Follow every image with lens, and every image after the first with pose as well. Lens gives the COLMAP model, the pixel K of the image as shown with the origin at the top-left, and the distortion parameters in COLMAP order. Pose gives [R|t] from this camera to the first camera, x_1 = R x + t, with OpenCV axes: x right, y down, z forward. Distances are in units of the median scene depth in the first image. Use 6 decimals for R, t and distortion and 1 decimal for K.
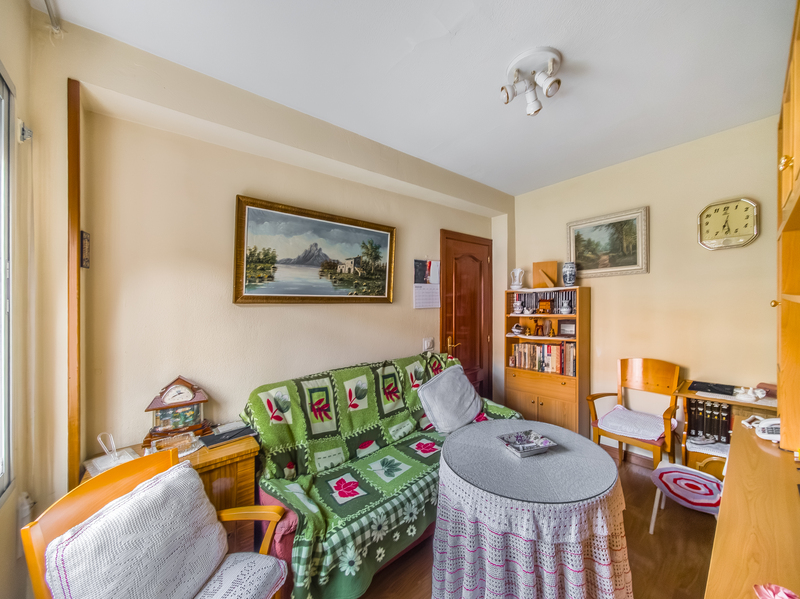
lens RADIAL K [[307.5, 0, 401.0], [0, 307.5, 306.8], [0, 0, 1]] dist [0.006872, -0.000745]
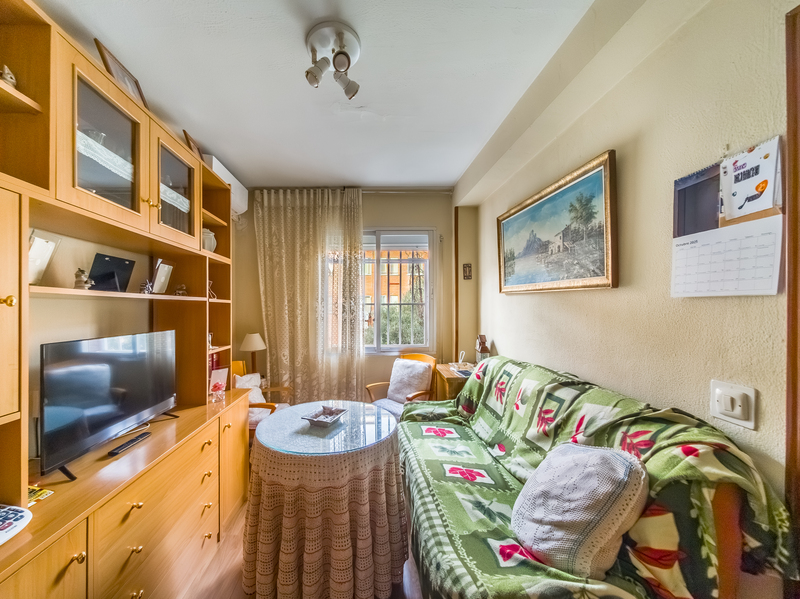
lens RADIAL K [[307.5, 0, 400.6], [0, 307.5, 297.1], [0, 0, 1]] dist [0.006872, -0.000745]
pose [[-0.538994, 0.002659, -0.842305, 0.747087], [0.004121, 0.999991, 0.000519, 0.002627], [0.842299, -0.003191, -0.539001, 1.145234]]
